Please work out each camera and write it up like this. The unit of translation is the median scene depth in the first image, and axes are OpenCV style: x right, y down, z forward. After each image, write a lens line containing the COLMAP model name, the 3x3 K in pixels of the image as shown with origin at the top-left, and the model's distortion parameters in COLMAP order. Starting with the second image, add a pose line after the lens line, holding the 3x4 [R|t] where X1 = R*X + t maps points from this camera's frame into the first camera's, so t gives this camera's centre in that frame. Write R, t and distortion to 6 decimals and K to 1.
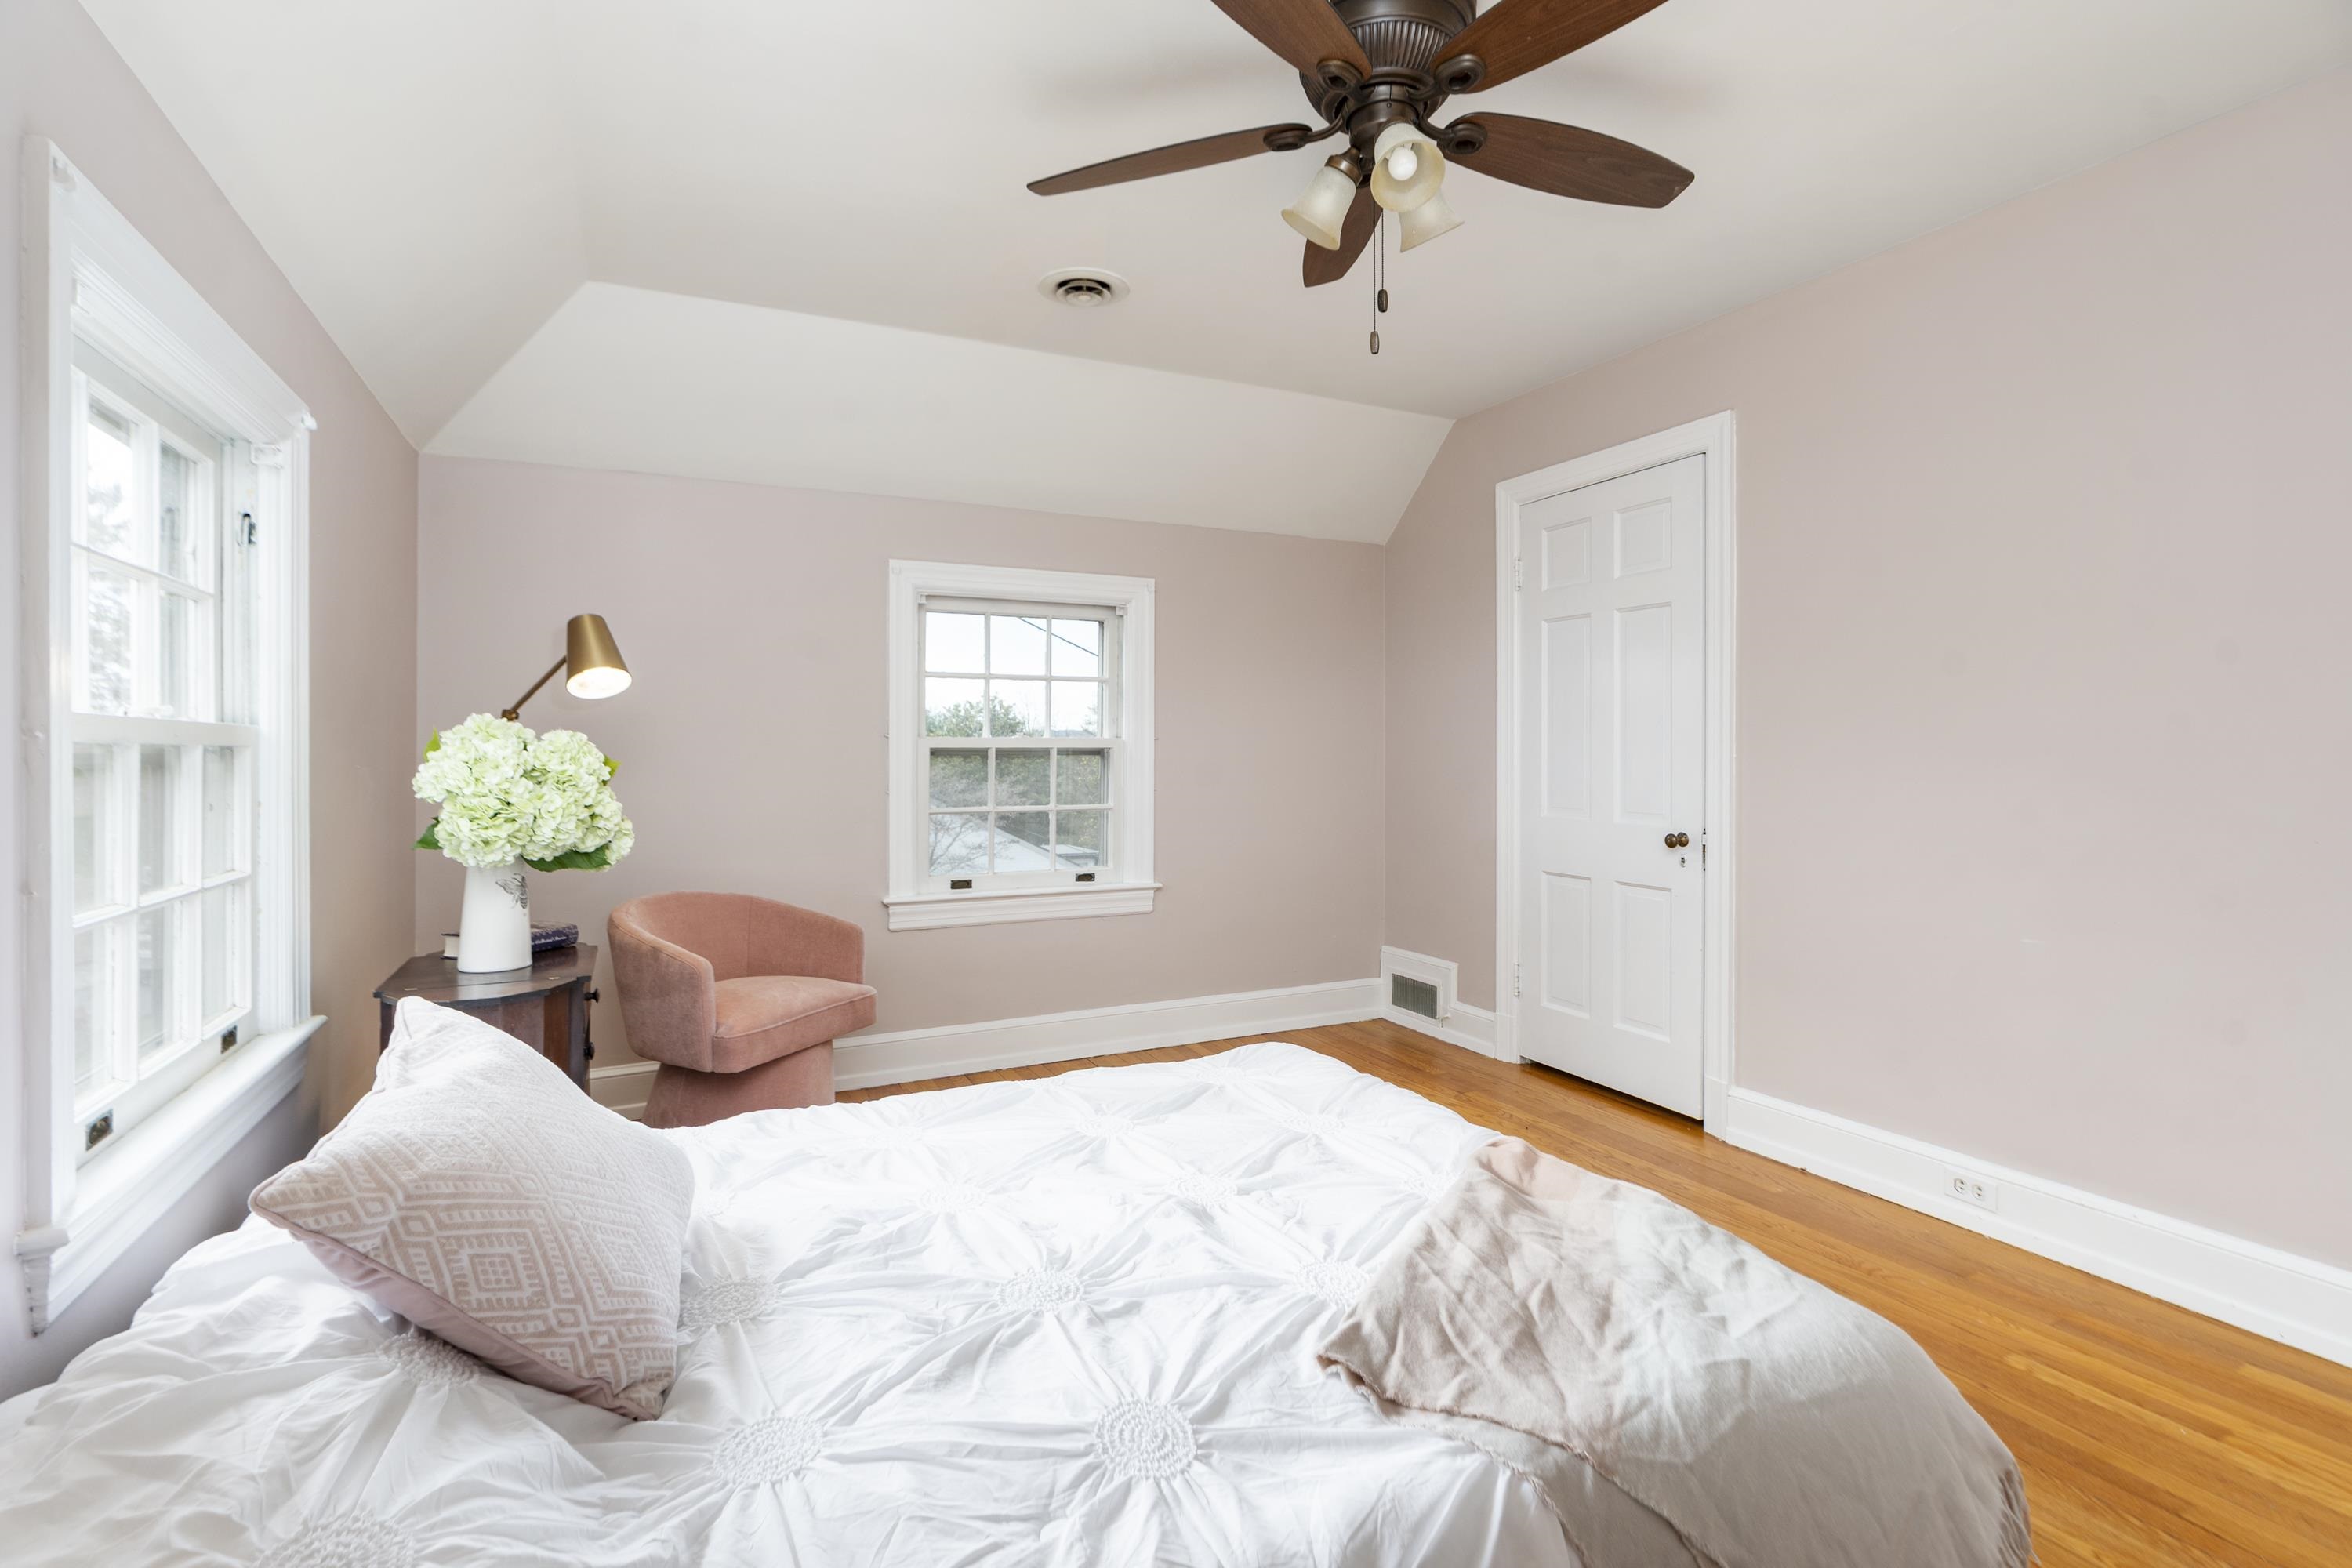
lens RADIAL K [[1081.6, 0, 1175.3], [0, 1081.6, 746.7], [0, 0, 1]] dist [-0.001128, -0.000051]
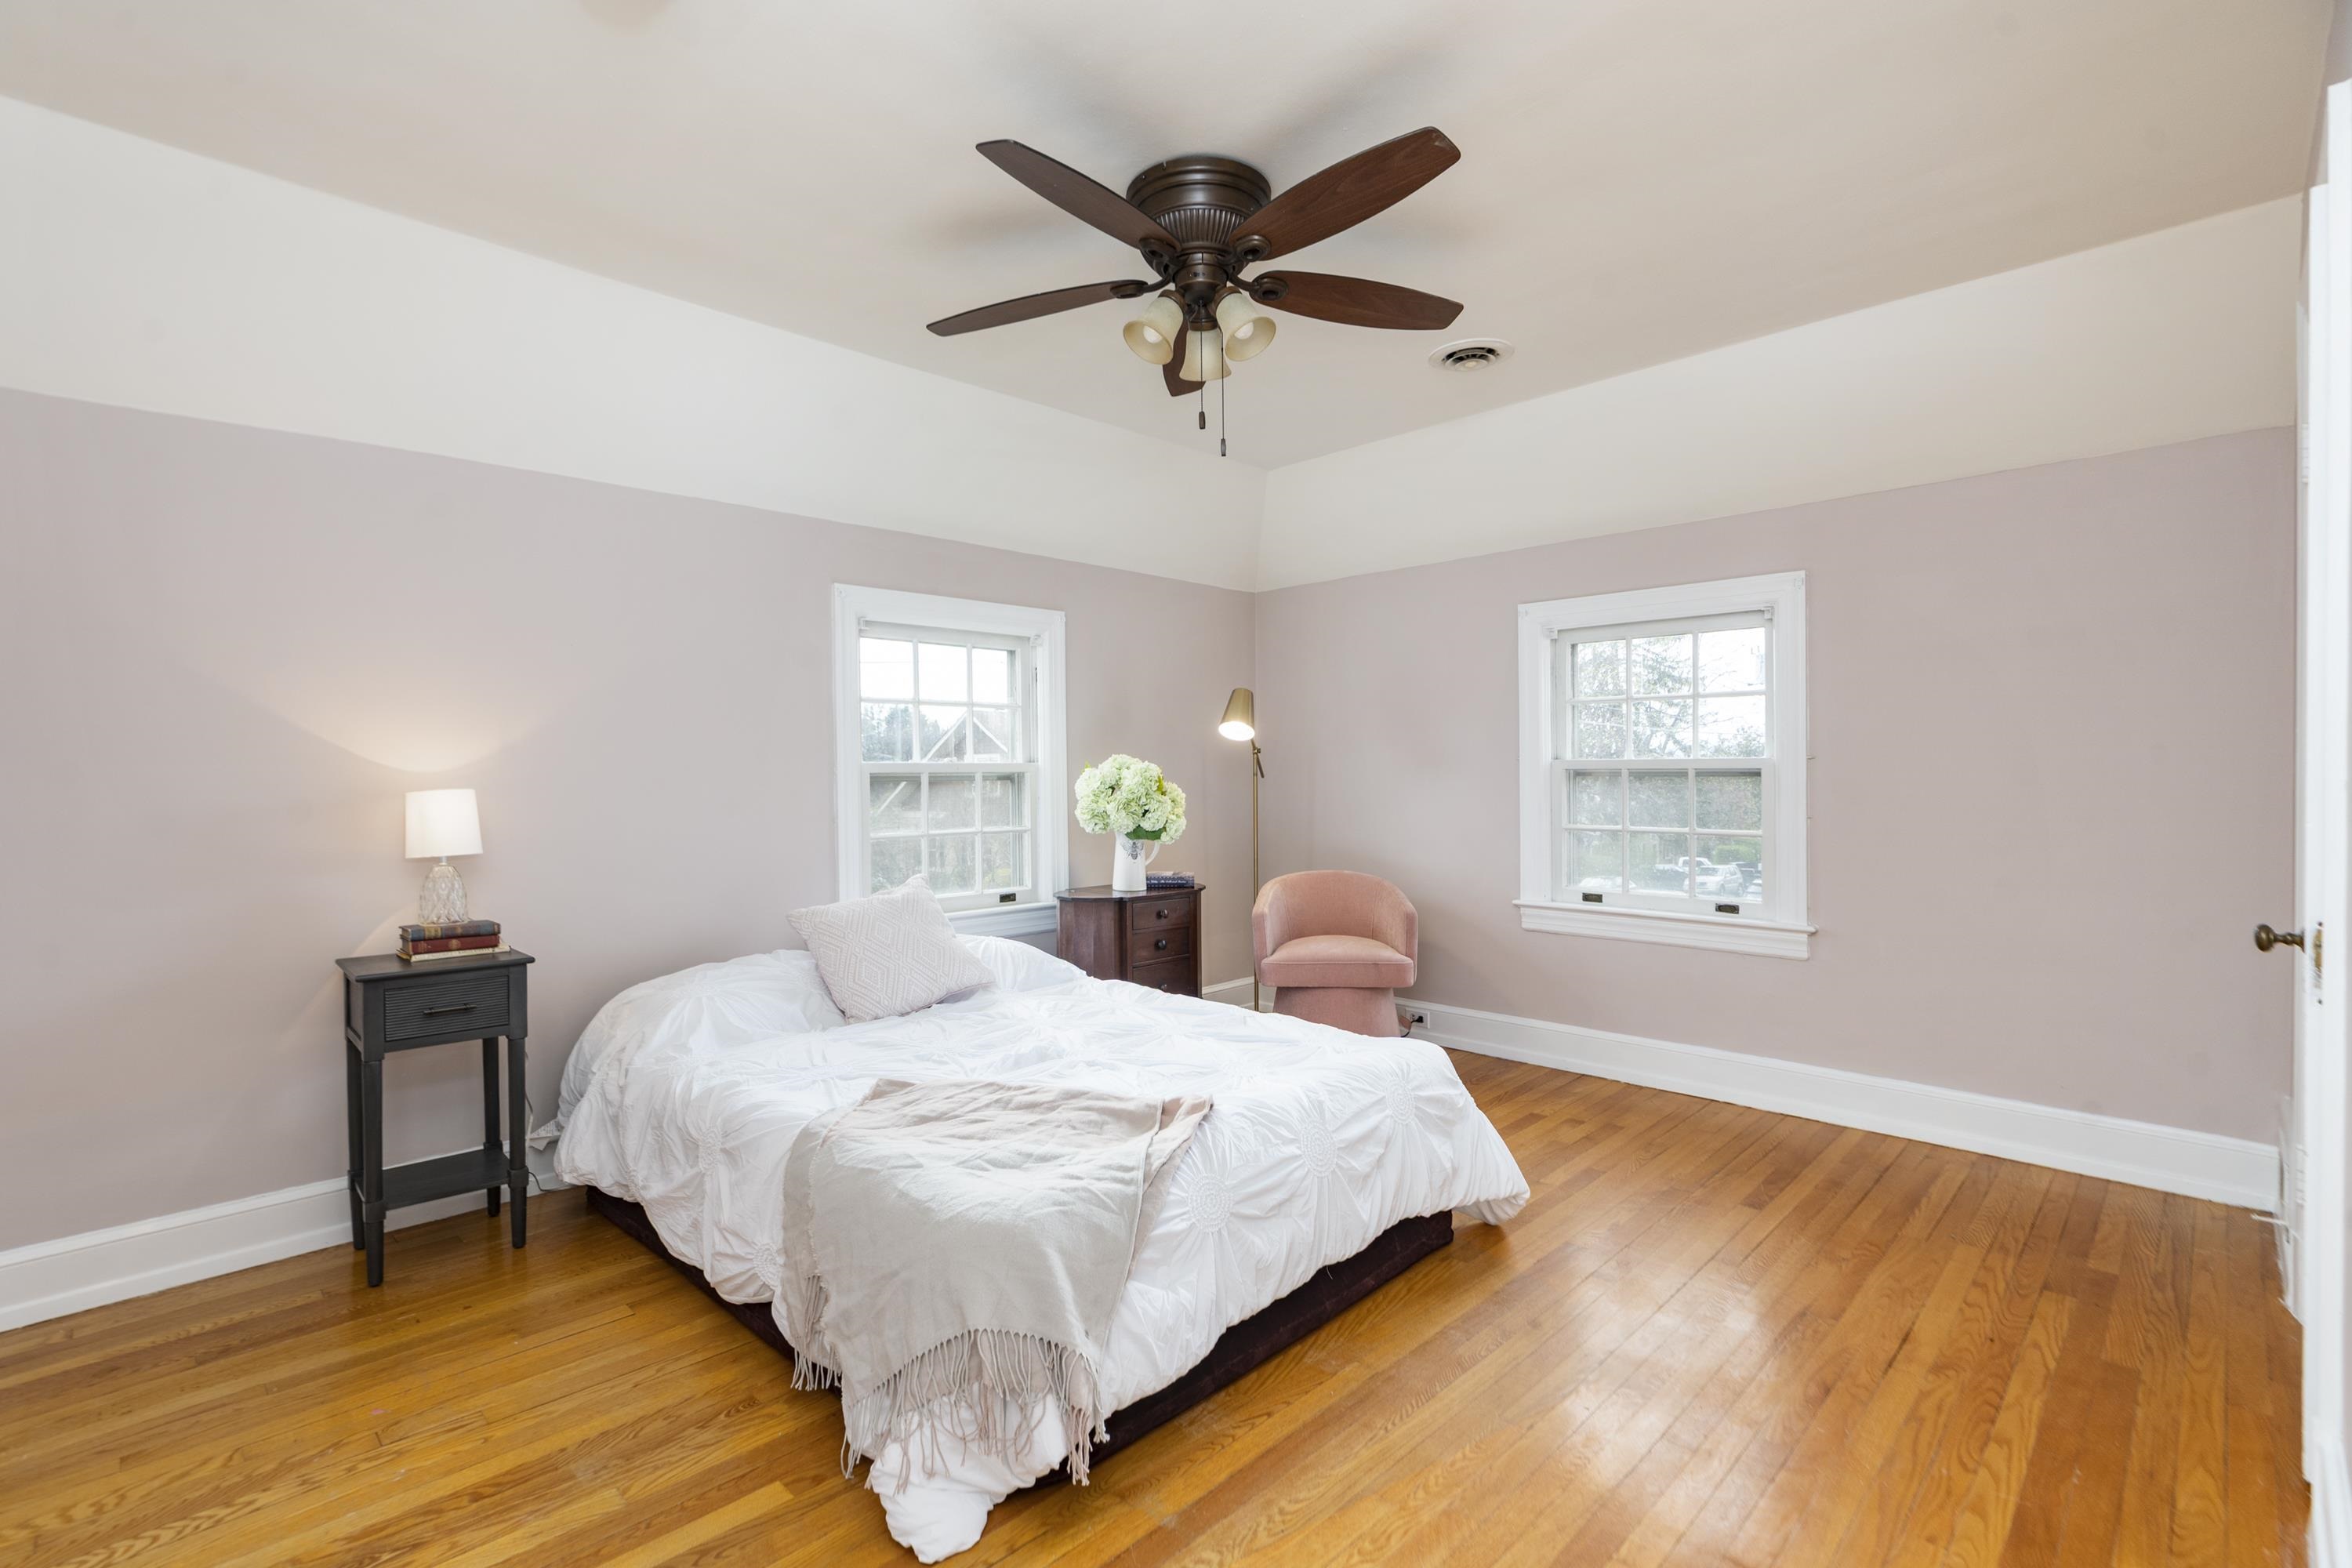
lens RADIAL K [[1077.8, 0, 1160.6], [0, 1077.8, 790.9], [0, 0, 1]] dist [-0.002159, -0.000116]
pose [[0.320616, 0.018223, -0.947034, 0.691041], [0.006523, 0.999749, 0.021446, -0.002932], [0.947187, -0.013054, 0.320417, 0.271663]]
